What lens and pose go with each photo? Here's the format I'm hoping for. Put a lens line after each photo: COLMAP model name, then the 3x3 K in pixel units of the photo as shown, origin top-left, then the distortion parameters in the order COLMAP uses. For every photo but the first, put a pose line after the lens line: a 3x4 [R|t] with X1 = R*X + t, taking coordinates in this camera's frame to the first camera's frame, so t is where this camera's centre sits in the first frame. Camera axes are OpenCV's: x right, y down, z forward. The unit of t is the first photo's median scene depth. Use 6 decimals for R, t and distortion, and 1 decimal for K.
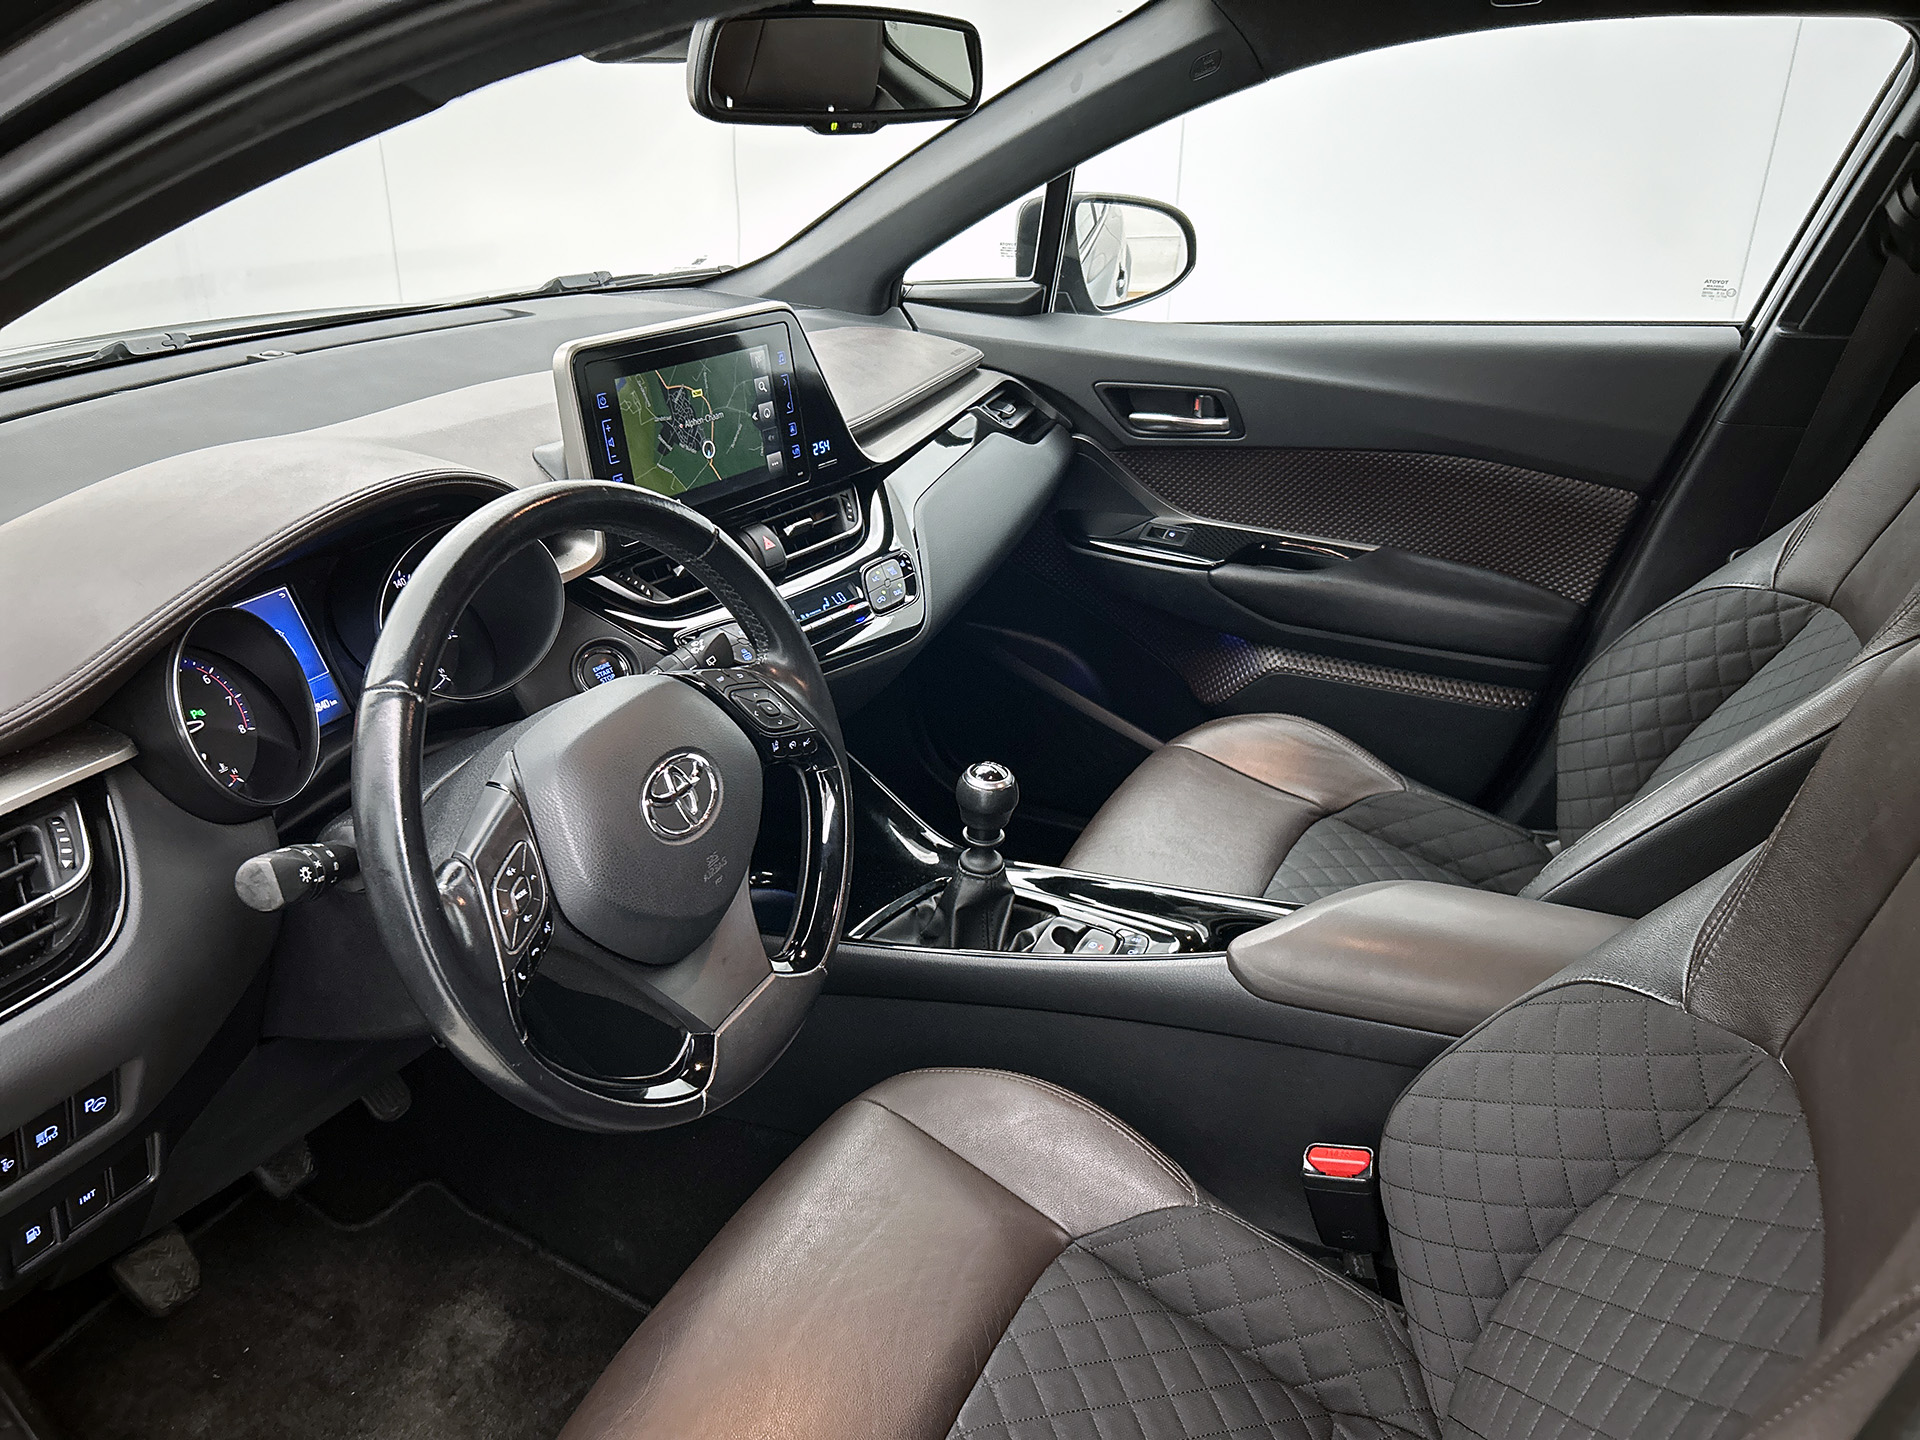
lens RADIAL K [[1403.0, 0, 942.2], [0, 1403.0, 750.3], [0, 0, 1]] dist [0.025903, -0.053738]
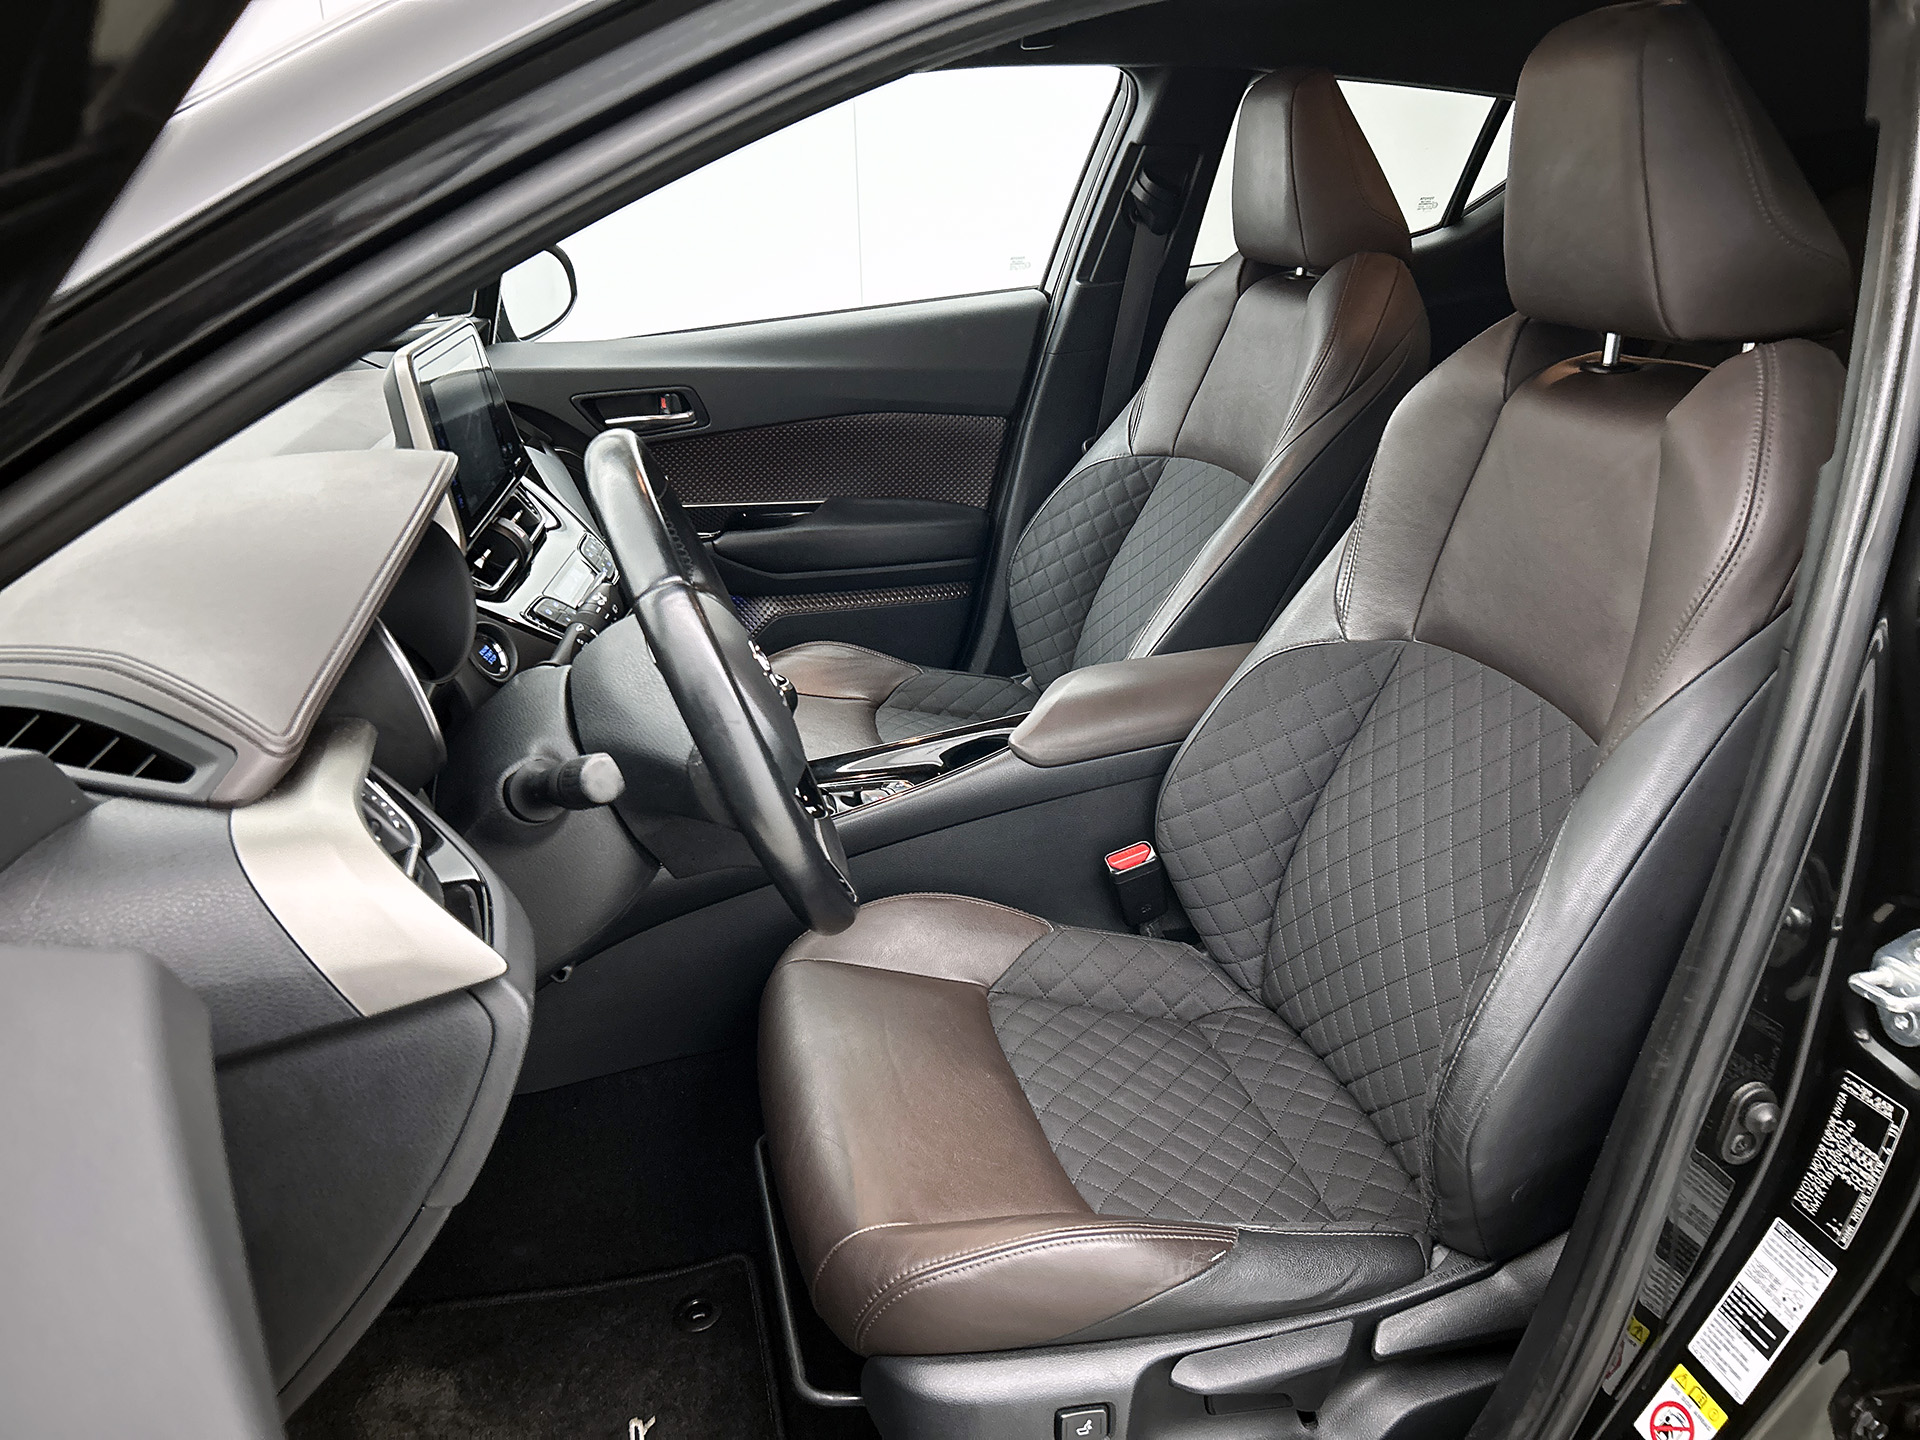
lens RADIAL K [[1403.0, 0, 942.2], [0, 1403.0, 750.3], [0, 0, 1]] dist [0.025903, -0.053738]
pose [[0.769306, -0.266834, 0.580489, -0.478044], [0.300094, 0.953054, 0.040387, 0.057860], [-0.564014, 0.143131, 0.813266, -0.030087]]
